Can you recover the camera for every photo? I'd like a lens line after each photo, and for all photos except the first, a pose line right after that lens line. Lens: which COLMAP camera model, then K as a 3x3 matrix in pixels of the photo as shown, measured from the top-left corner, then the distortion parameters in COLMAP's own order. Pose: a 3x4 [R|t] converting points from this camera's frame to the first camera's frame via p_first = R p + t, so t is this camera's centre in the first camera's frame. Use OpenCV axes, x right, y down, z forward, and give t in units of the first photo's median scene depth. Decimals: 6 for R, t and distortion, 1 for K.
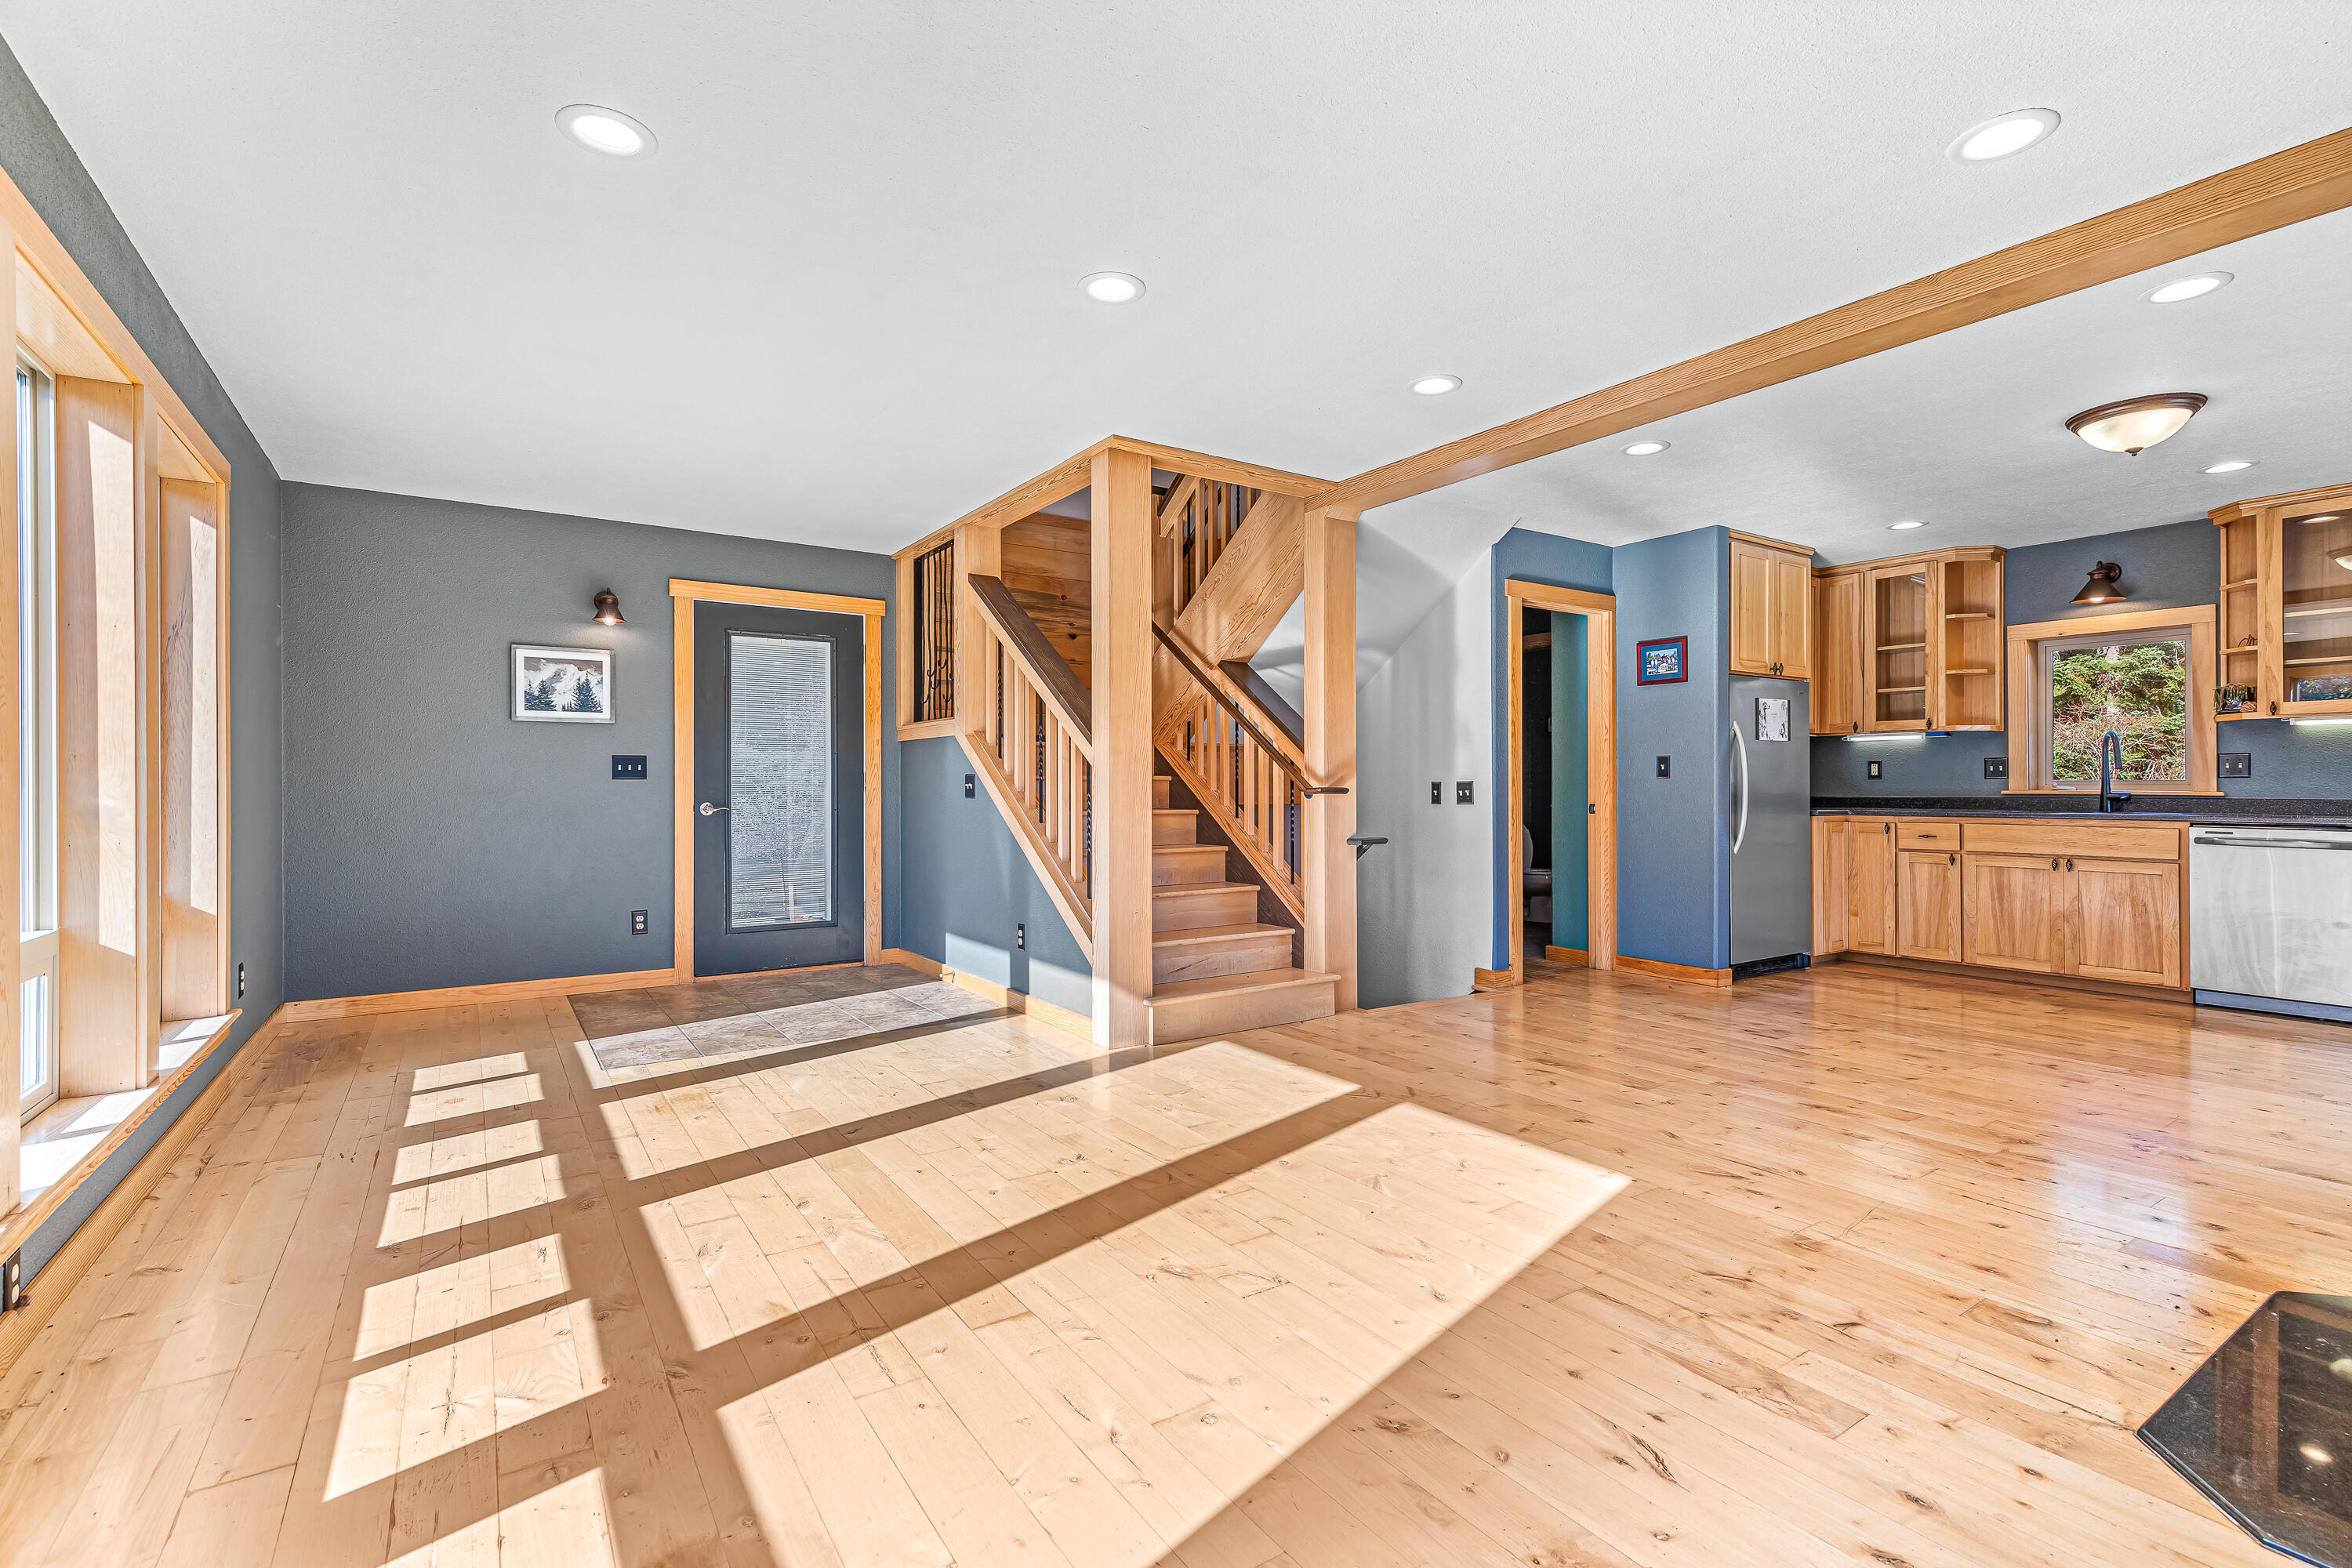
lens RADIAL K [[1070.3, 0, 1188.6], [0, 1070.3, 785.4], [0, 0, 1]] dist [0.008179, -0.001438]
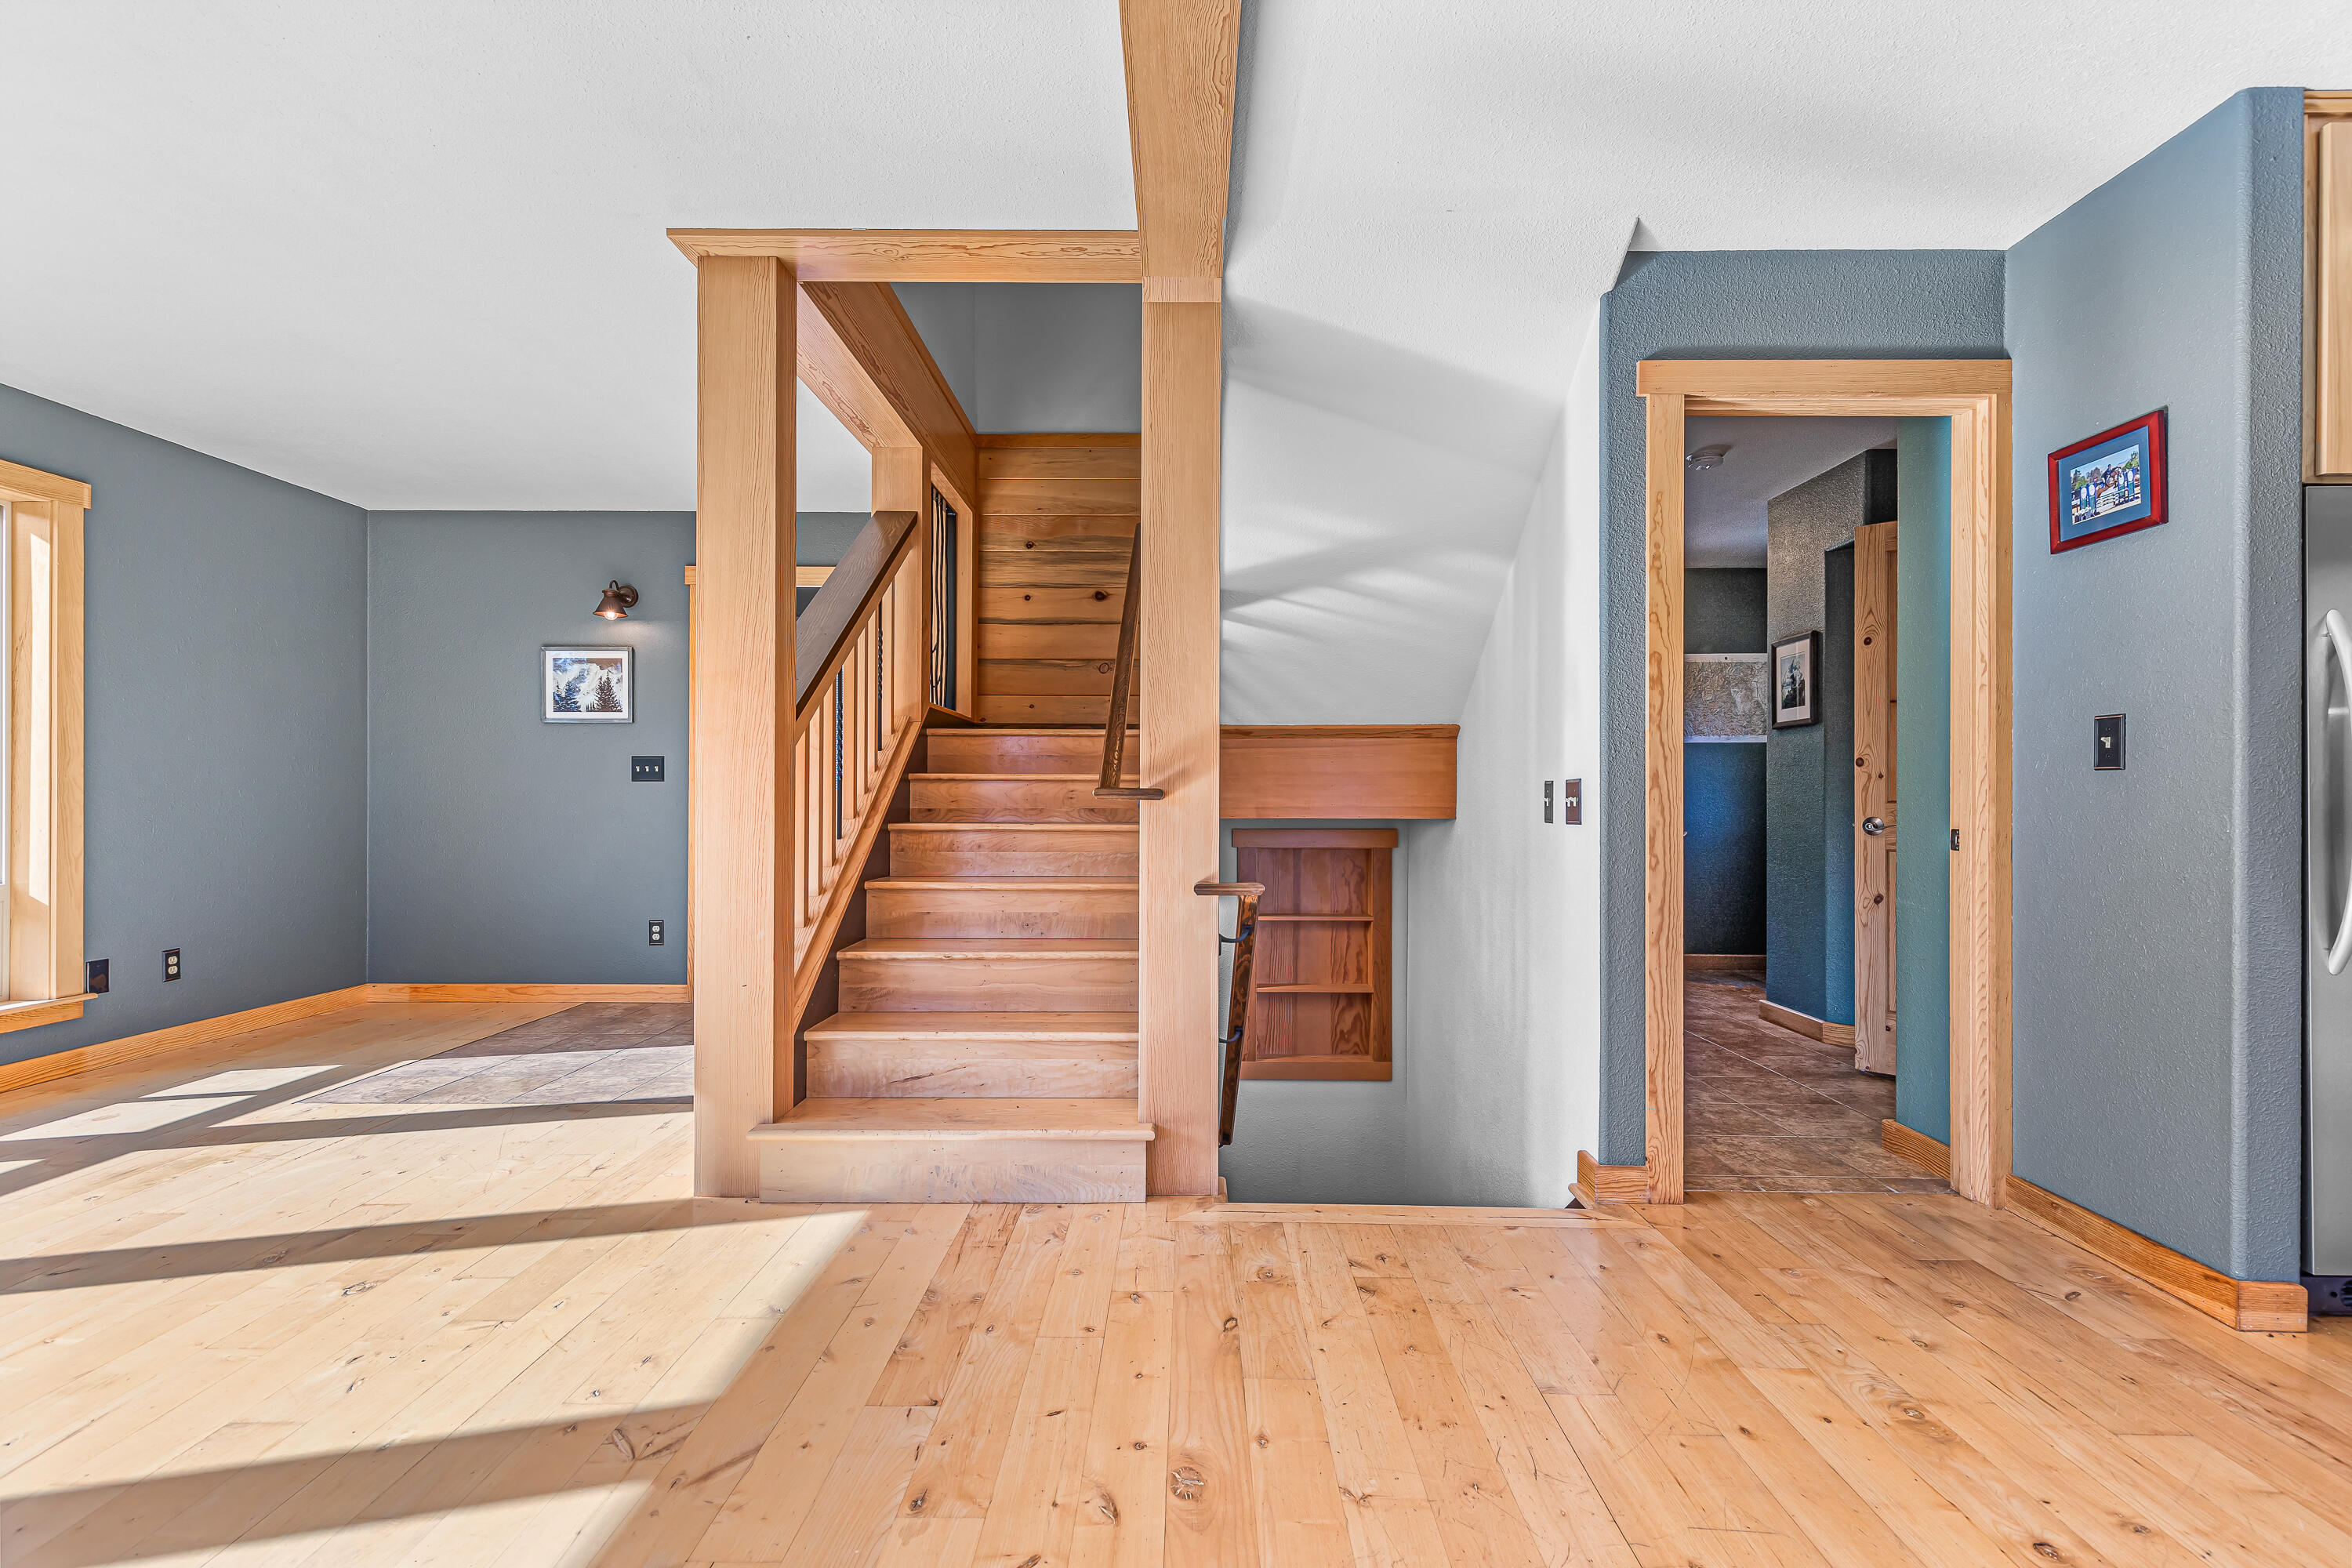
lens RADIAL K [[1070.3, 0, 1171.9], [0, 1070.3, 793.1], [0, 0, 1]] dist [0.008179, -0.001438]
pose [[0.824085, 0.002195, -0.566461, 0.402870], [-0.004546, 0.999986, -0.002739, 0.005298], [0.566447, 0.004832, 0.824084, 0.485782]]
